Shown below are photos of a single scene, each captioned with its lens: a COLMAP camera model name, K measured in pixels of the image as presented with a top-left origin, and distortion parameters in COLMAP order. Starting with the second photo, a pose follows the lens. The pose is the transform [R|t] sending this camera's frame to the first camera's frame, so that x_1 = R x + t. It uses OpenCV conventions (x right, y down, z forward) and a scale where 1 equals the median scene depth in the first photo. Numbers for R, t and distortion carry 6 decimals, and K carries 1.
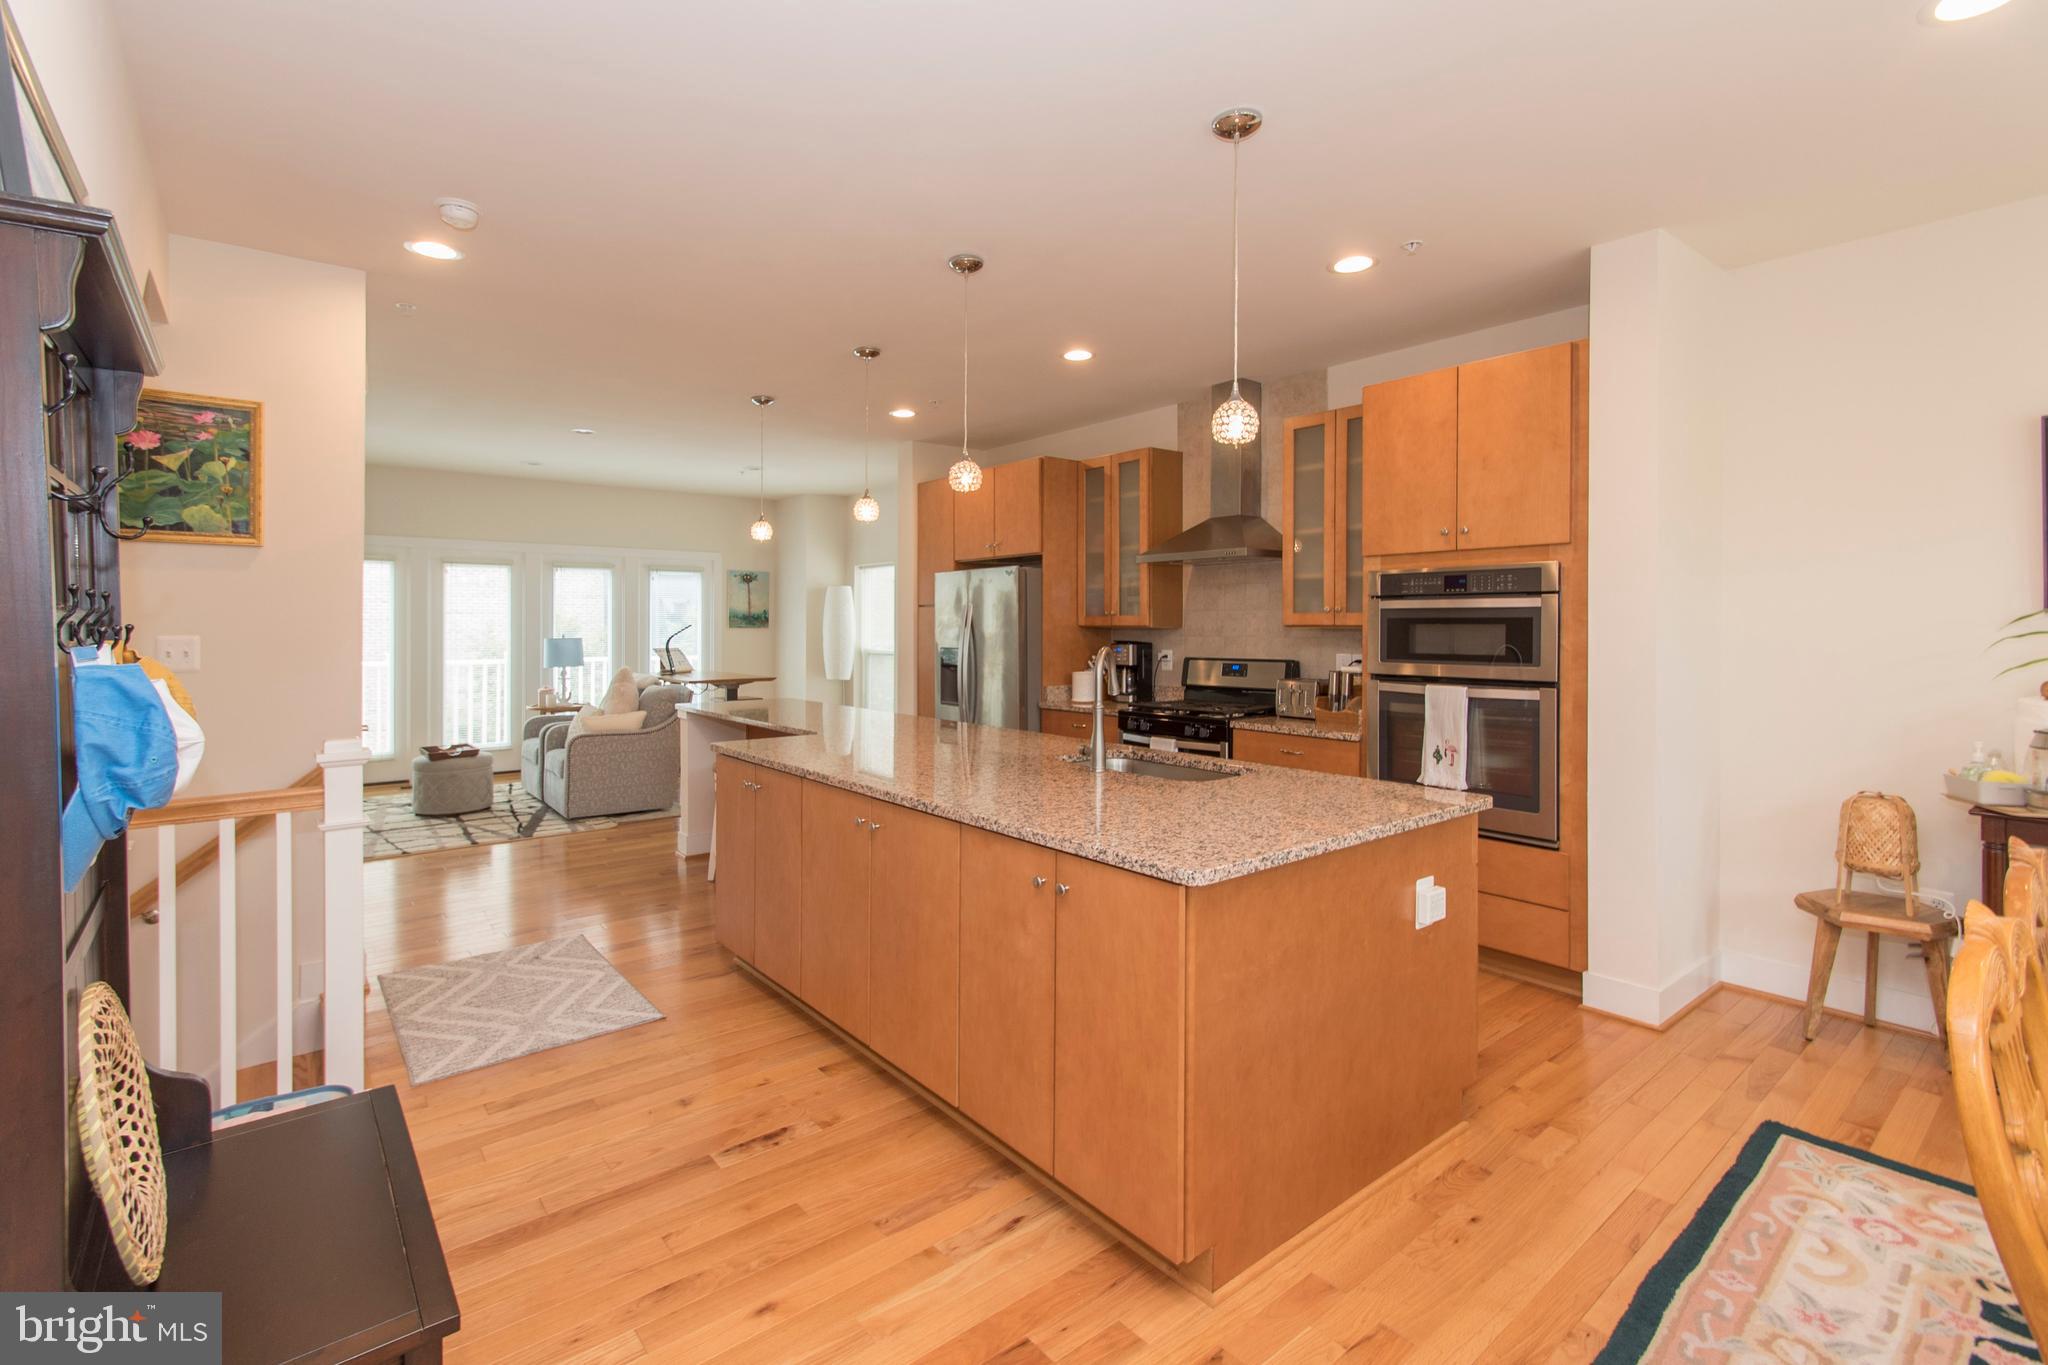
lens RADIAL K [[939.8, 0, 987.3], [0, 939.8, 630.3], [0, 0, 1]] dist [0.001277, 0.000889]
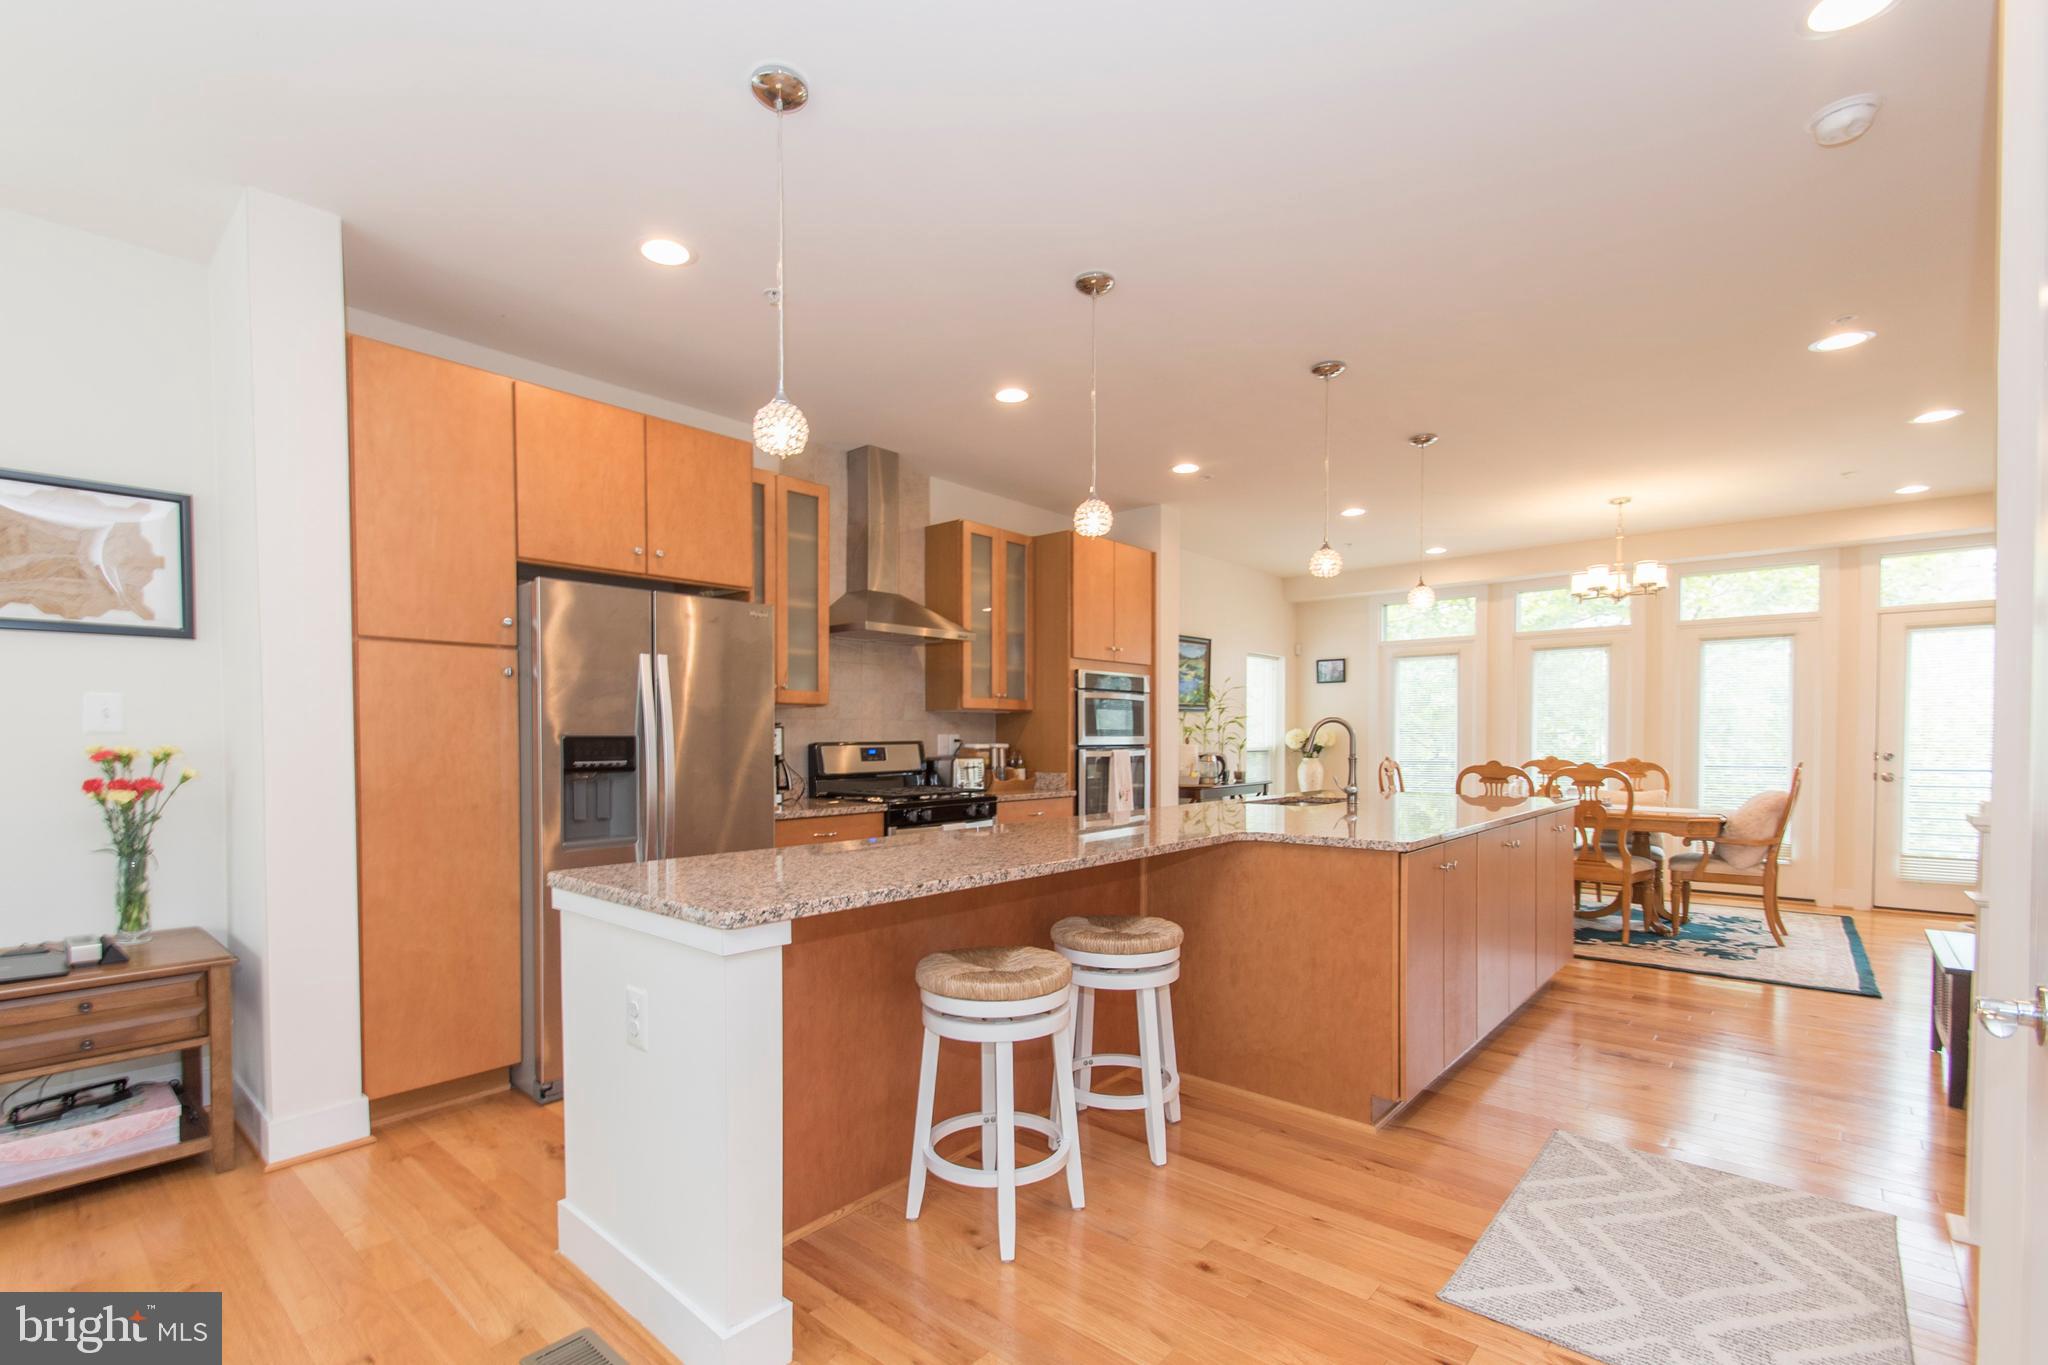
lens RADIAL K [[899.3, 0, 1022.2], [0, 899.3, 759.2], [0, 0, 1]] dist [-0.001773, -0.000926]
pose [[-0.174686, -0.026555, 0.984266, -0.897488], [0.006000, 0.999589, 0.028033, 0.030860], [-0.984606, 0.010803, -0.174455, 1.365382]]
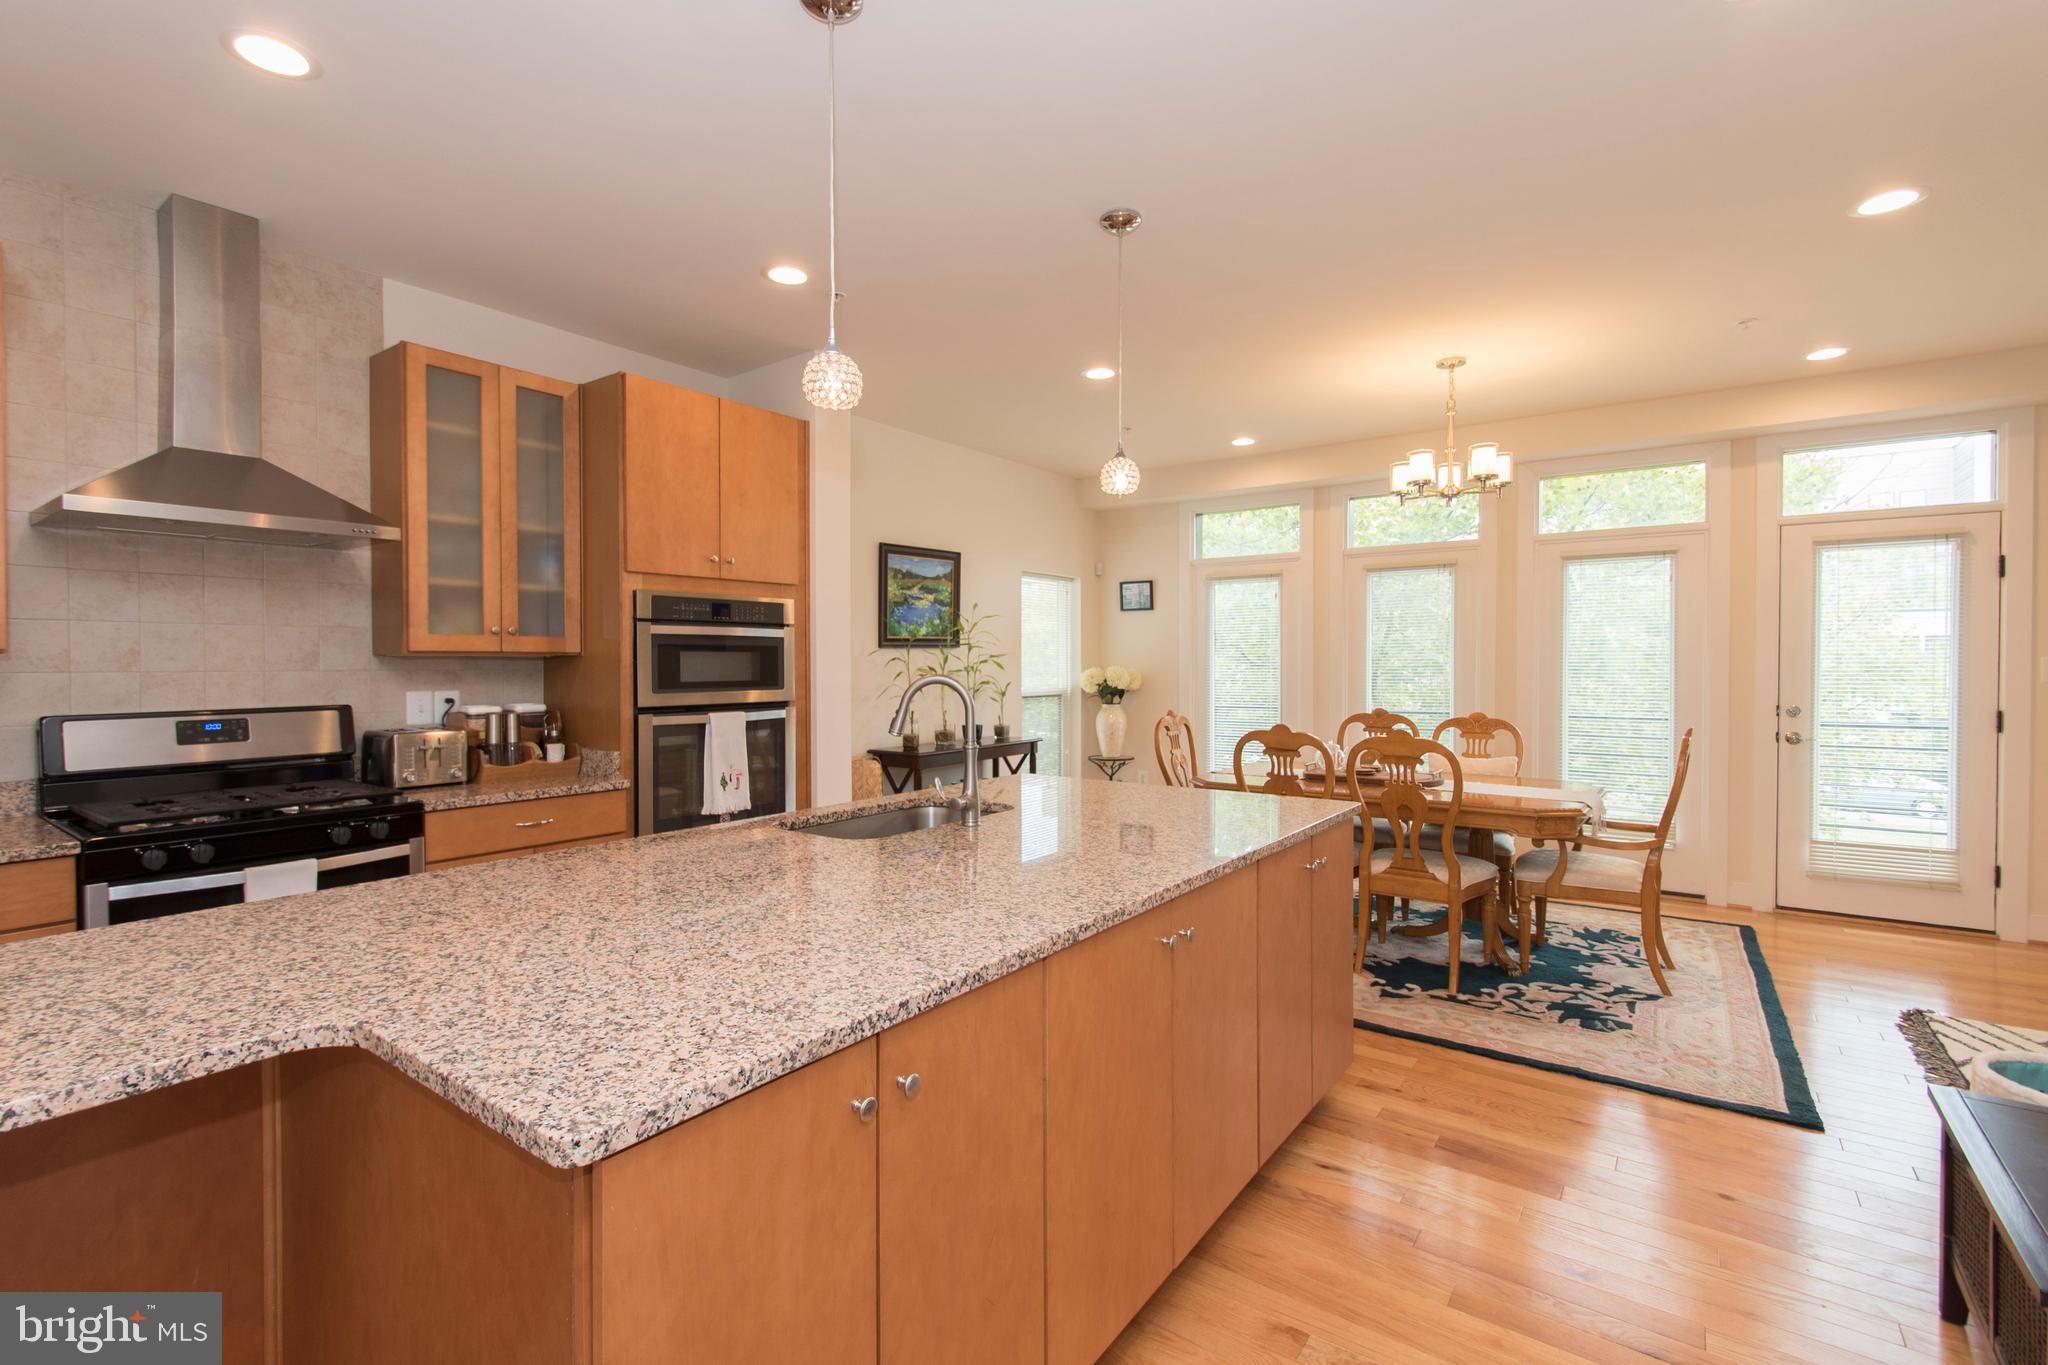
lens RADIAL K [[908.0, 0, 1021.3], [0, 908.0, 676.0], [0, 0, 1]] dist [0.001585, 0.000495]
pose [[-0.264161, -0.016884, 0.964331, -0.518214], [0.005552, 0.999804, 0.019026, 0.002859], [-0.964463, 0.010380, -0.264015, 0.918362]]
